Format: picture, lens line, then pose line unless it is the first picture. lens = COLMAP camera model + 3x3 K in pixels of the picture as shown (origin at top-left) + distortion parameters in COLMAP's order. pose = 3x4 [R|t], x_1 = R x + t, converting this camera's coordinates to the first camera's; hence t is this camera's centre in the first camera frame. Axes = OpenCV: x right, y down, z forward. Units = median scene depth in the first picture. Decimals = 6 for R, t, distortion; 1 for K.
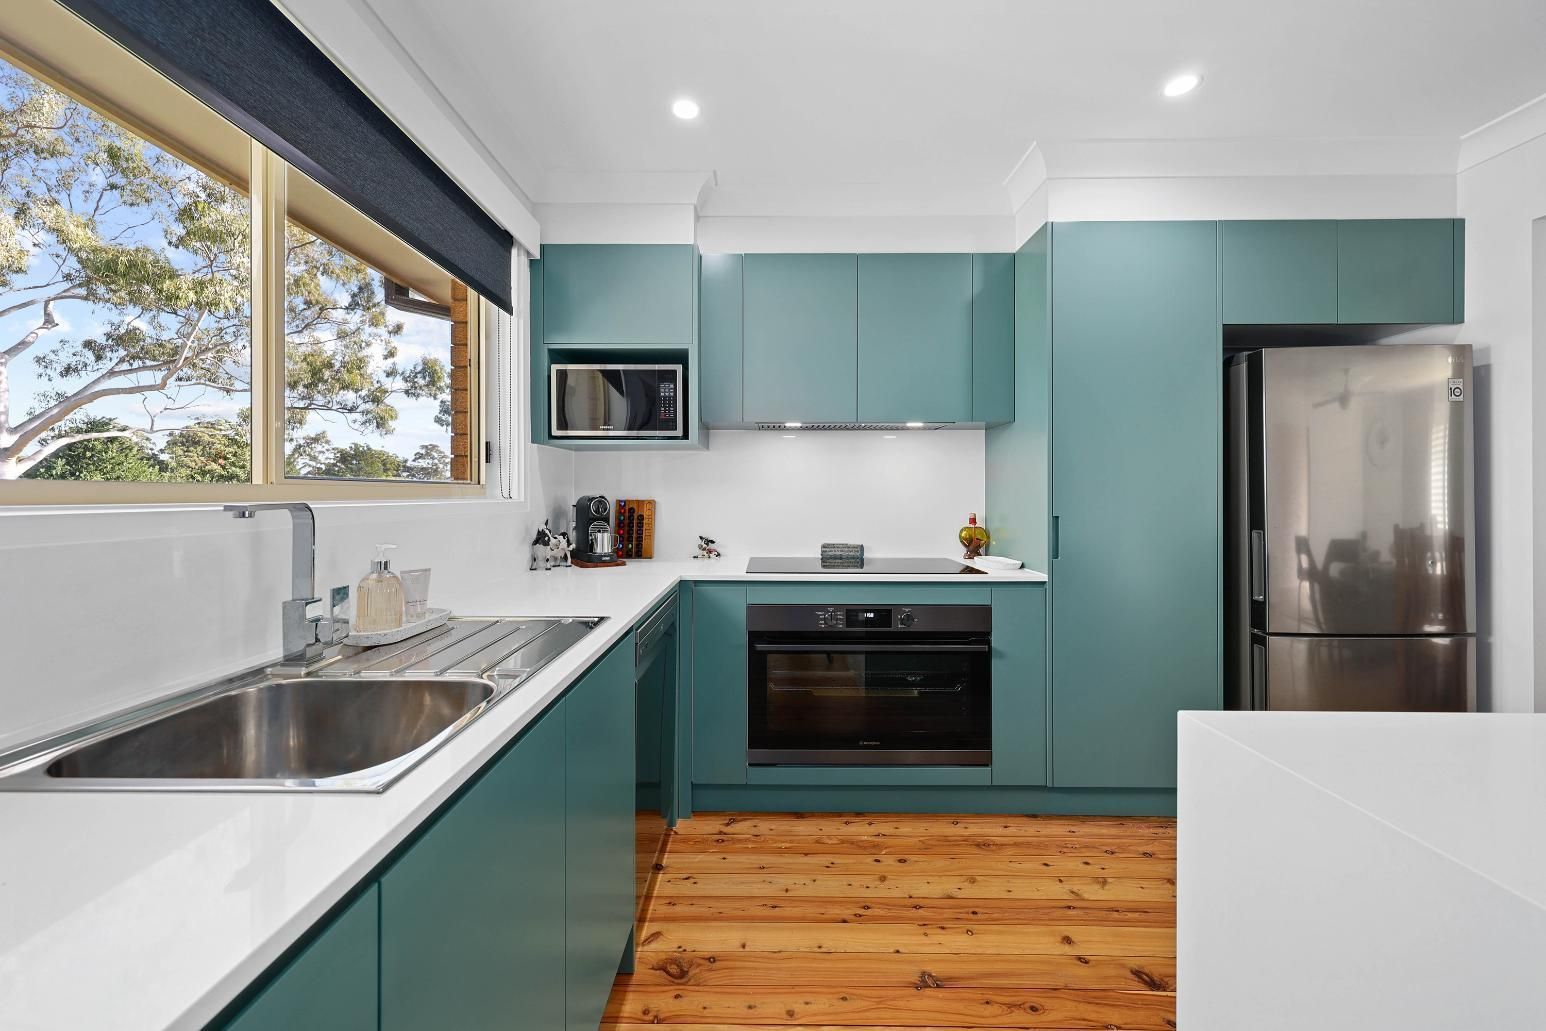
lens RADIAL K [[562.7, 0, 770.4], [0, 562.7, 490.6], [0, 0, 1]] dist [0.004713, -0.001004]
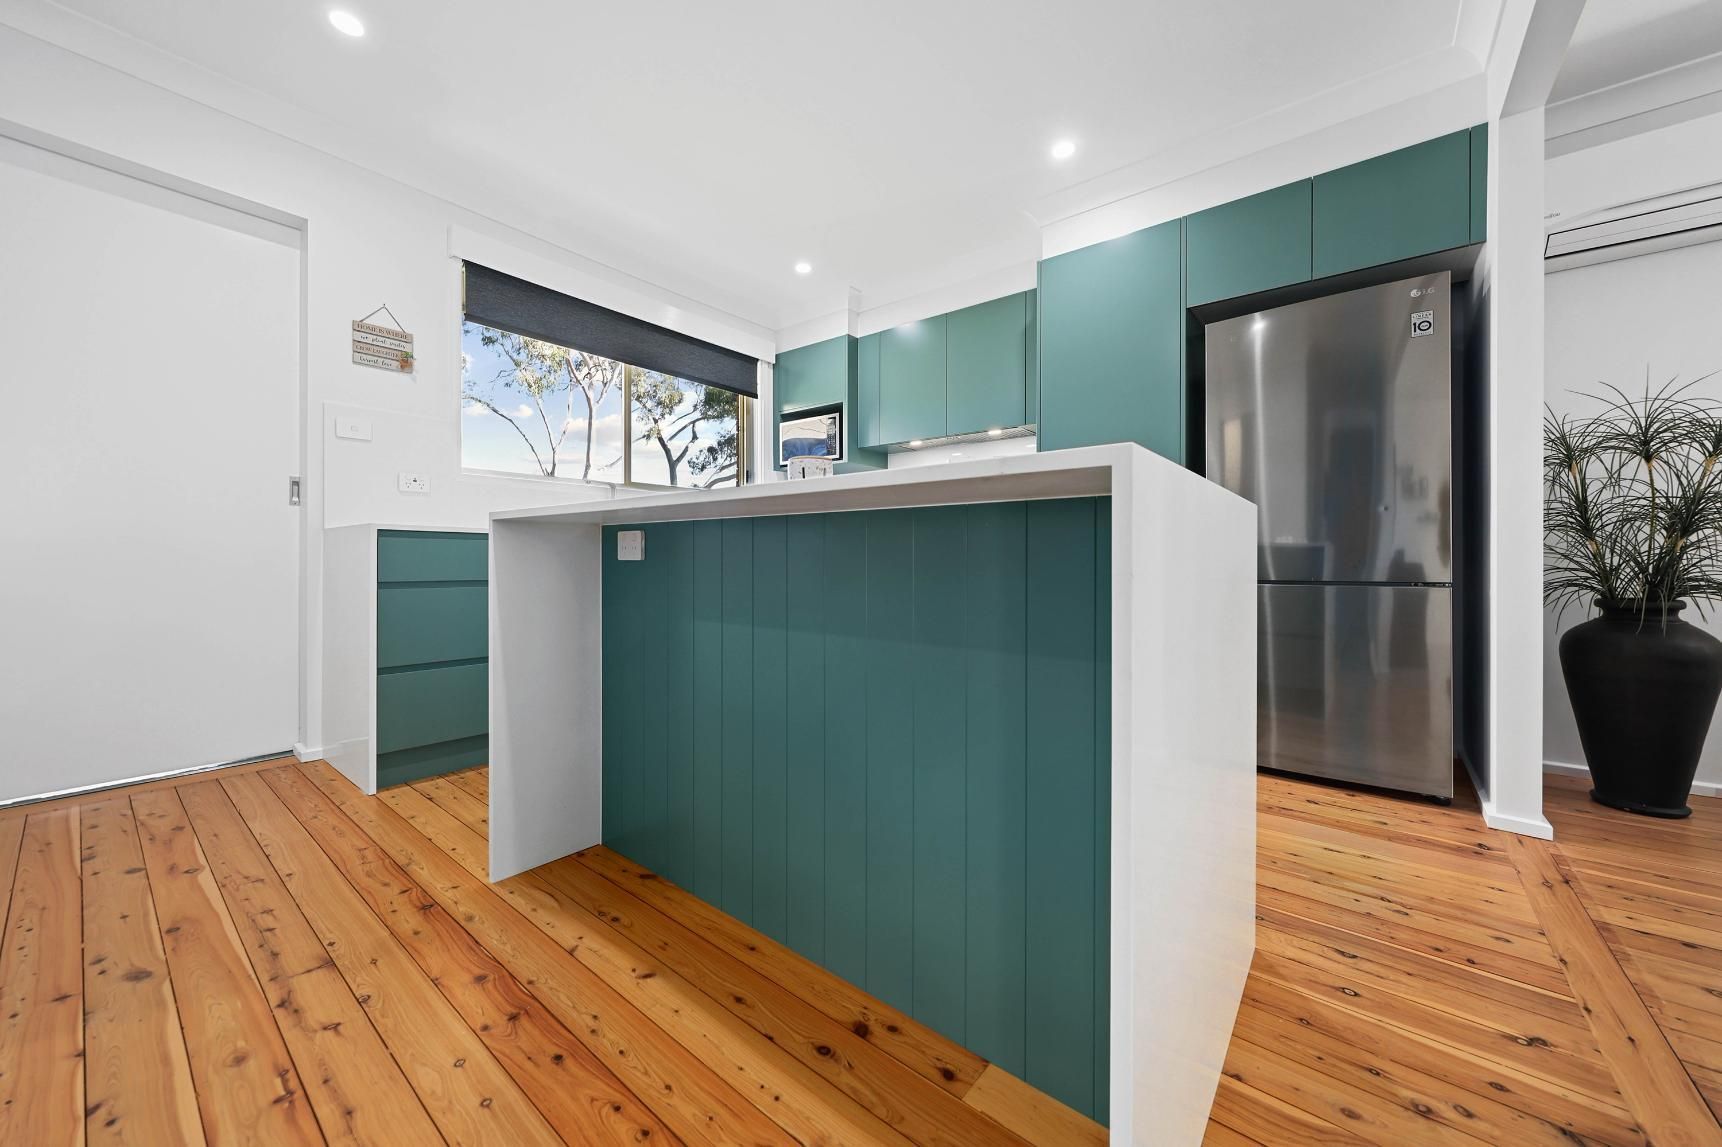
lens RADIAL K [[626.7, 0, 875.1], [0, 626.7, 560.5], [0, 0, 1]] dist [0.004713, -0.001004]
pose [[0.790907, 0.000829, -0.611936, 1.061344], [0.002336, 0.999988, 0.004375, 0.193577], [0.611932, -0.004890, 0.790895, -0.354403]]
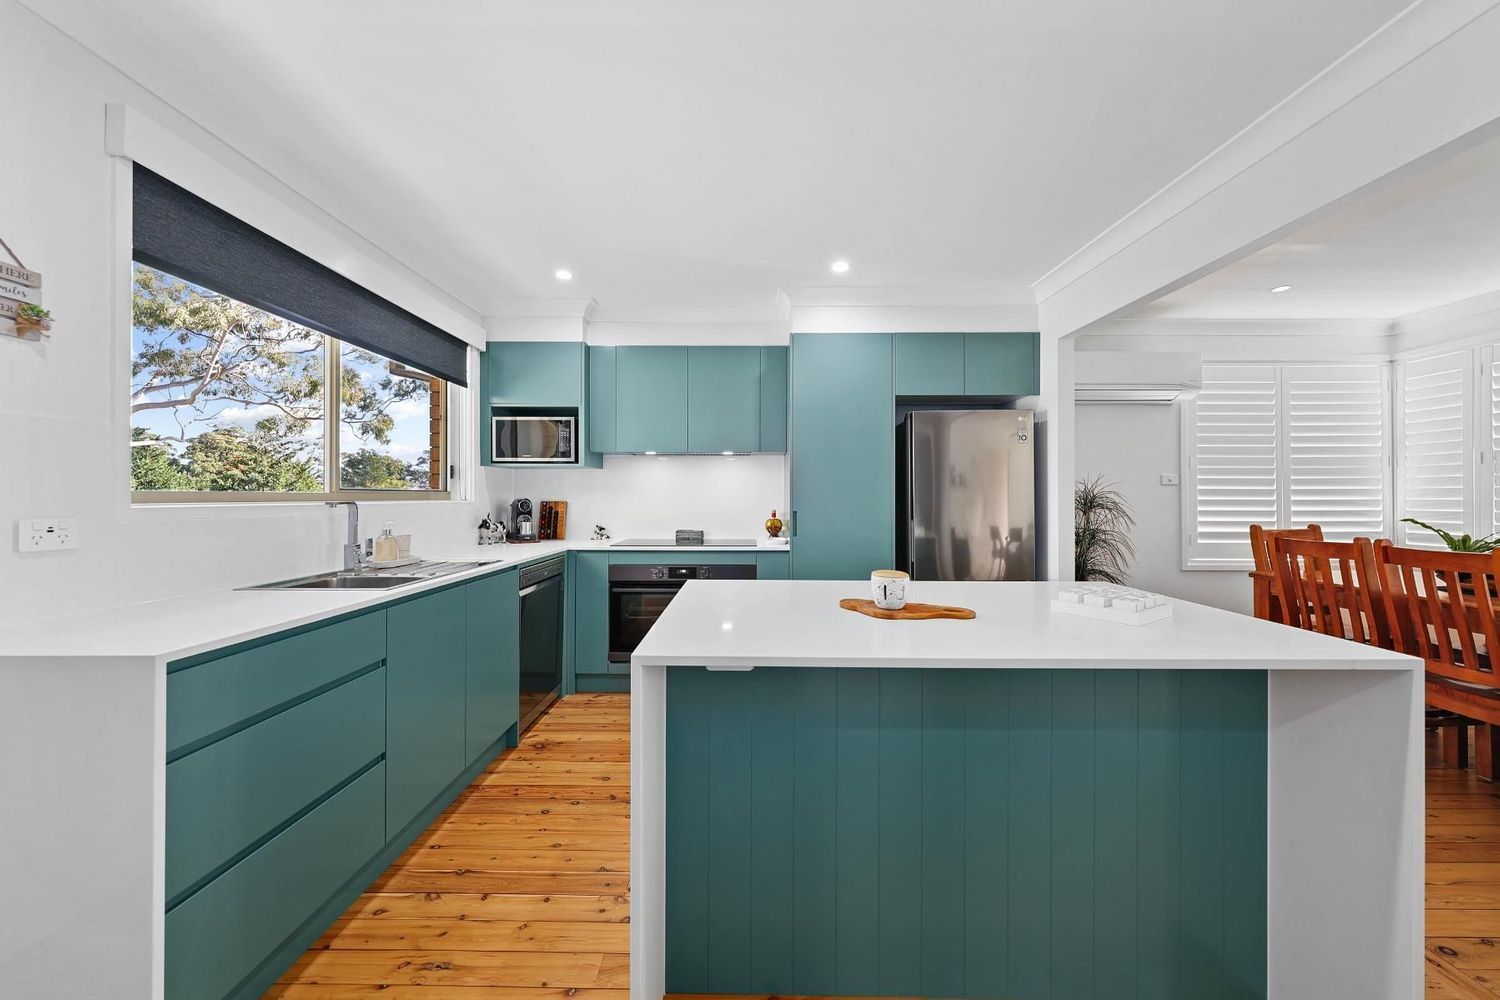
lens RADIAL K [[526.3, 0, 752.8], [0, 526.3, 492.7], [0, 0, 1]] dist [0.003308, -0.000020]
pose [[0.999995, 0.000751, 0.003182, 0.368183], [-0.000746, 0.999999, -0.001417, -0.006514], [-0.003183, 0.001415, 0.999994, -0.533817]]
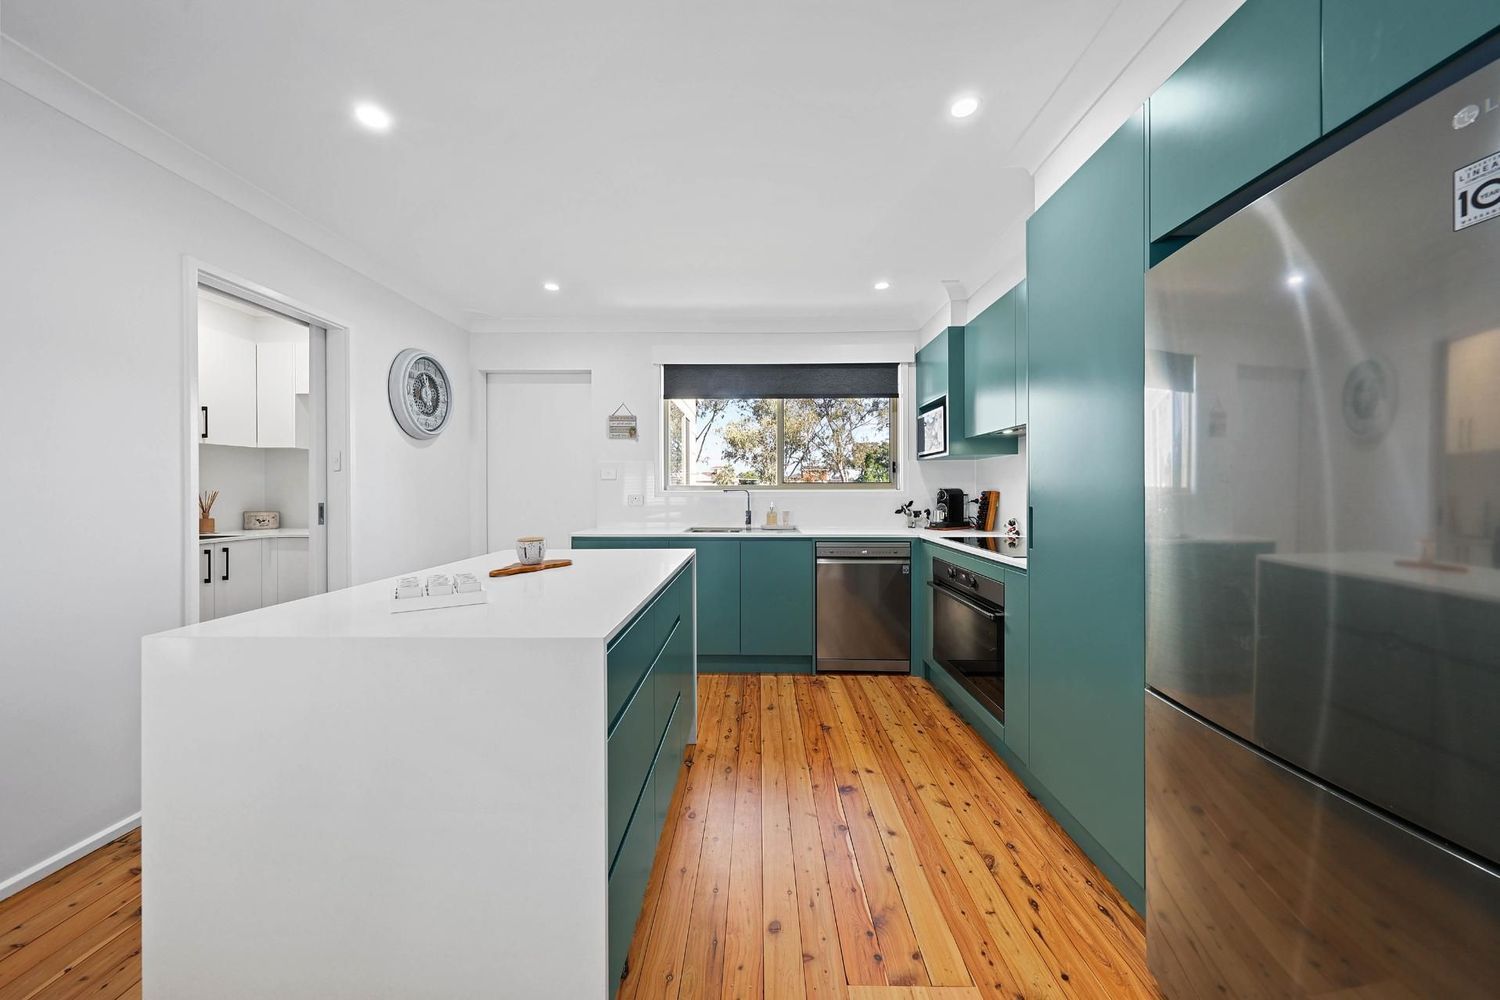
lens RADIAL K [[545.9, 0, 741.7], [0, 545.9, 487.2], [0, 0, 1]] dist [0.004713, -0.001004]
pose [[-0.023307, -0.004980, -0.999716, 1.475391], [0.011148, 0.999924, -0.005241, 0.009139], [0.999666, -0.011267, -0.023250, 0.494919]]
